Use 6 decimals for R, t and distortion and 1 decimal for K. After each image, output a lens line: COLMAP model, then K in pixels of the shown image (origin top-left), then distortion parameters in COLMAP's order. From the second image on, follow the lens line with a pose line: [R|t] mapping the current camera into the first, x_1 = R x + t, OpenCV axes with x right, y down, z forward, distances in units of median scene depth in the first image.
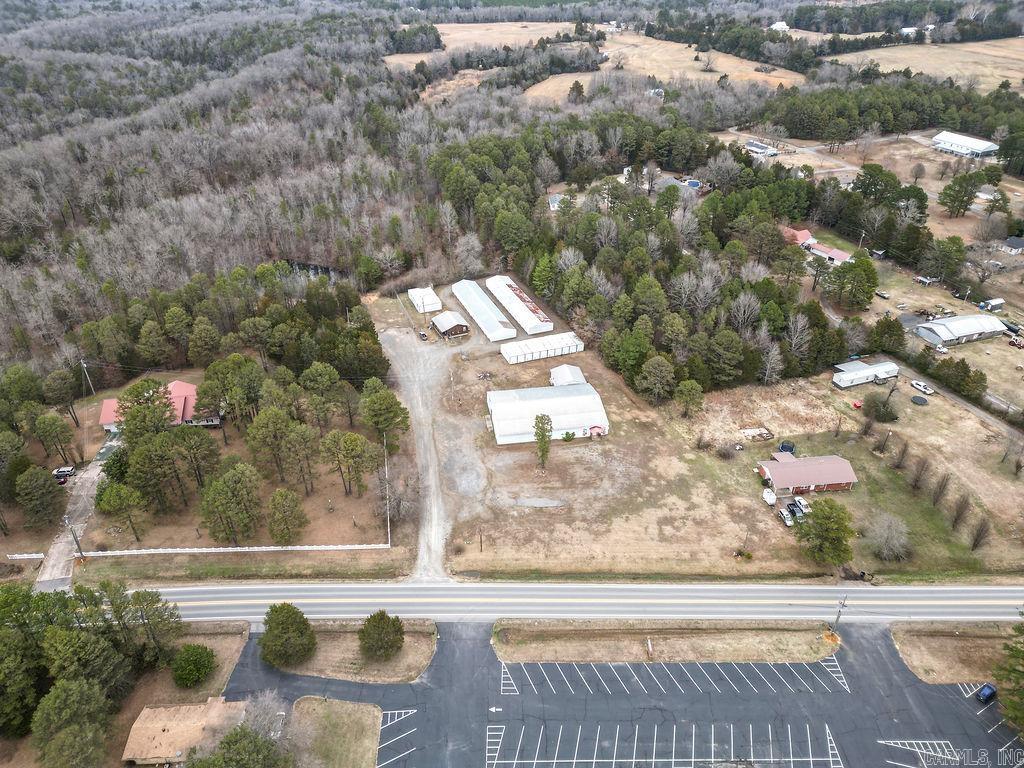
lens RADIAL K [[721.9, 0, 507.9], [0, 721.9, 359.4], [0, 0, 1]] dist [0.085532, -0.085480]
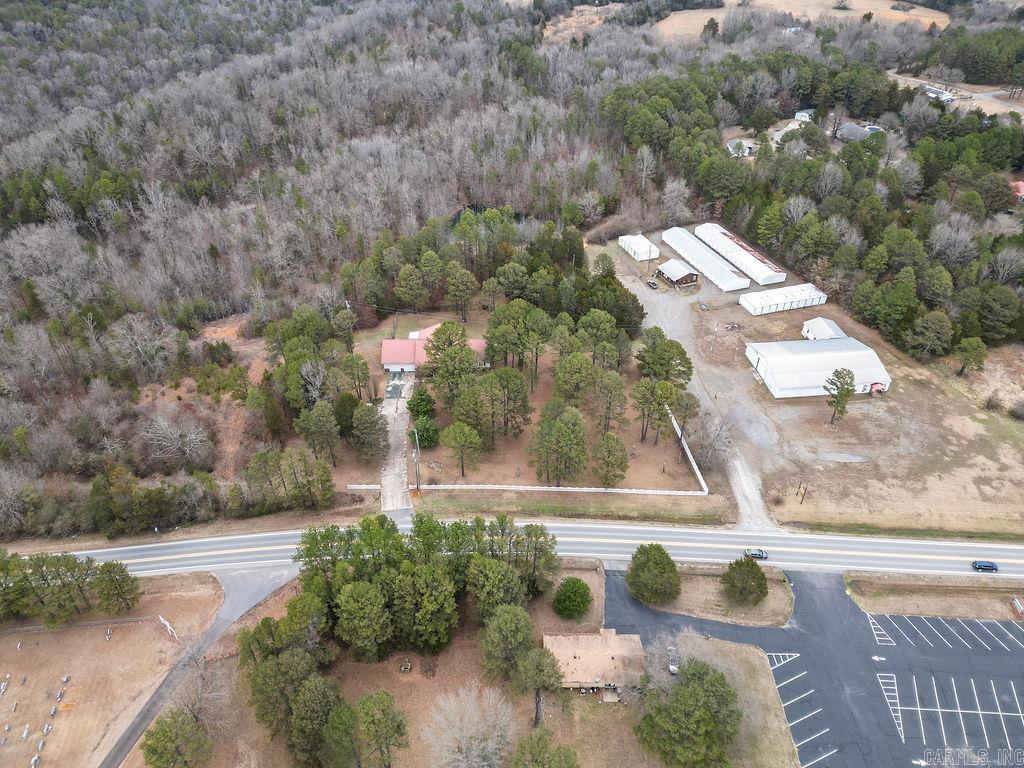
lens RADIAL K [[721.9, 0, 507.9], [0, 721.9, 359.4], [0, 0, 1]] dist [0.085532, -0.085480]
pose [[0.998303, 0.031469, -0.048989, -0.343793], [-0.027847, 0.996948, 0.072938, 0.003593], [0.051135, -0.071450, 0.996133, -0.009078]]
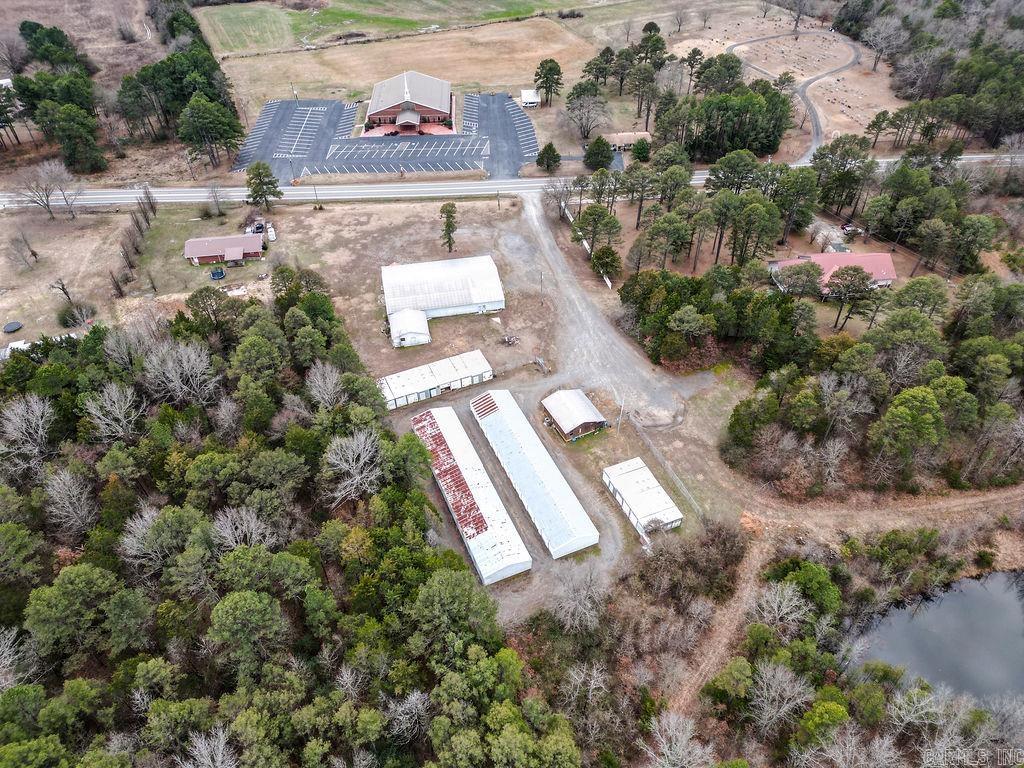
lens RADIAL K [[711.0, 0, 512.0], [0, 711.0, 384.0], [0, 0, 1]] dist [0.076826, -0.070167]
pose [[-0.999226, 0.030396, -0.024978, -0.014691], [-0.014813, 0.297493, 0.954609, -0.865157], [0.036447, 0.954240, -0.296812, 1.533454]]
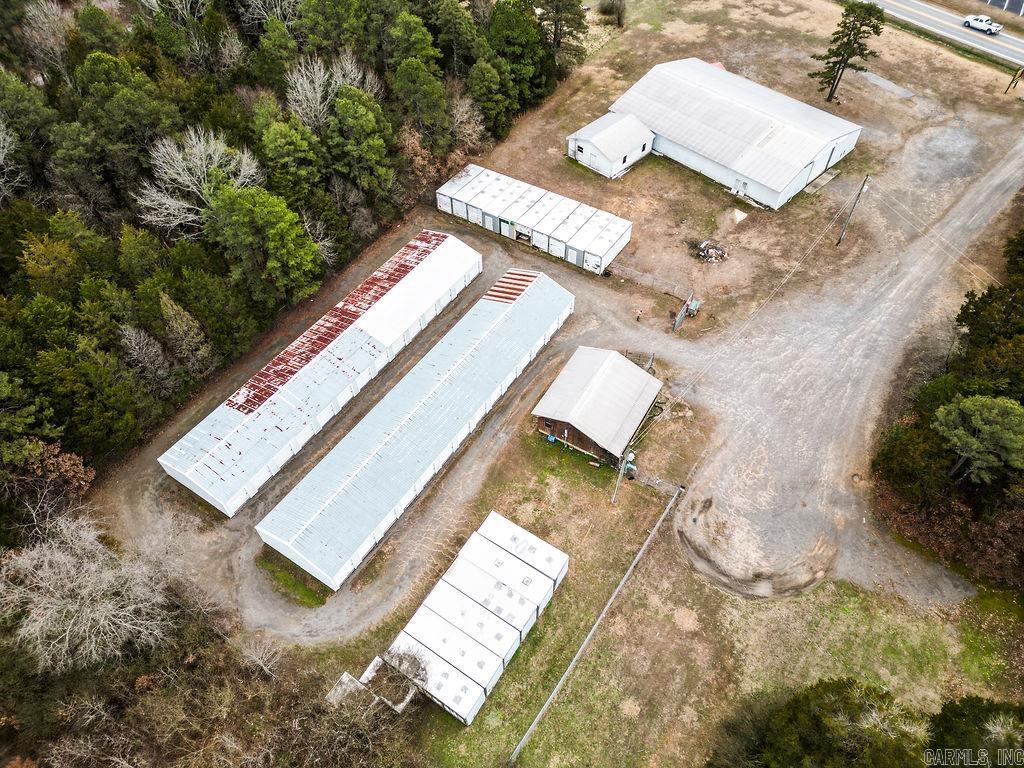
lens RADIAL K [[711.0, 0, 512.0], [0, 711.0, 384.0], [0, 0, 1]] dist [0.076826, -0.070167]
pose [[-0.575357, -0.627034, 0.525159, -0.282256], [0.424576, 0.319822, 0.847024, -0.429059], [-0.699071, 0.710311, 0.082211, 1.316130]]
